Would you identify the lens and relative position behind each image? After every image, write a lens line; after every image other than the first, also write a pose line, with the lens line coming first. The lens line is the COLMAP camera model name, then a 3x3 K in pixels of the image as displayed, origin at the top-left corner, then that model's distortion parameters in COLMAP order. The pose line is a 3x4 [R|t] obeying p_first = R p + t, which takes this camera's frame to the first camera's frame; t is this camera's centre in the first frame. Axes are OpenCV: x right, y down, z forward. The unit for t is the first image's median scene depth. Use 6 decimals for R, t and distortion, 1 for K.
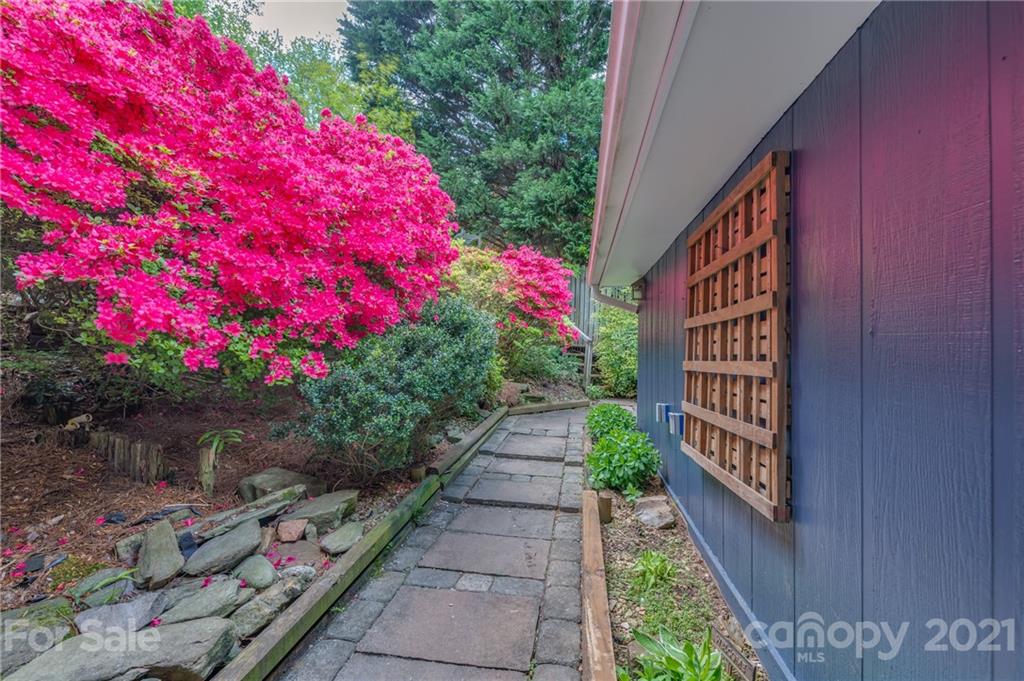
lens RADIAL K [[448.0, 0, 511.4], [0, 448.0, 340.3], [0, 0, 1]] dist [0.017021, -0.010482]
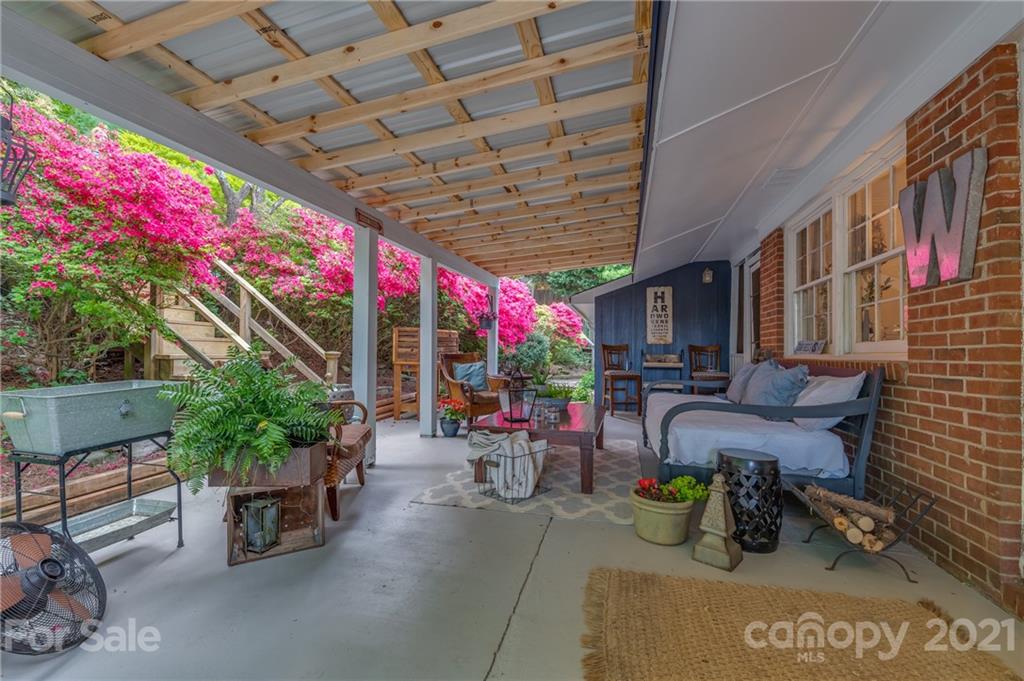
lens RADIAL K [[448.0, 0, 511.4], [0, 448.0, 340.3], [0, 0, 1]] dist [0.017021, -0.010482]
pose [[0.995764, 0.001635, -0.091934, -0.006428], [-0.002814, 0.999915, -0.012700, 0.002665], [0.091906, 0.012905, 0.995684, -1.269151]]
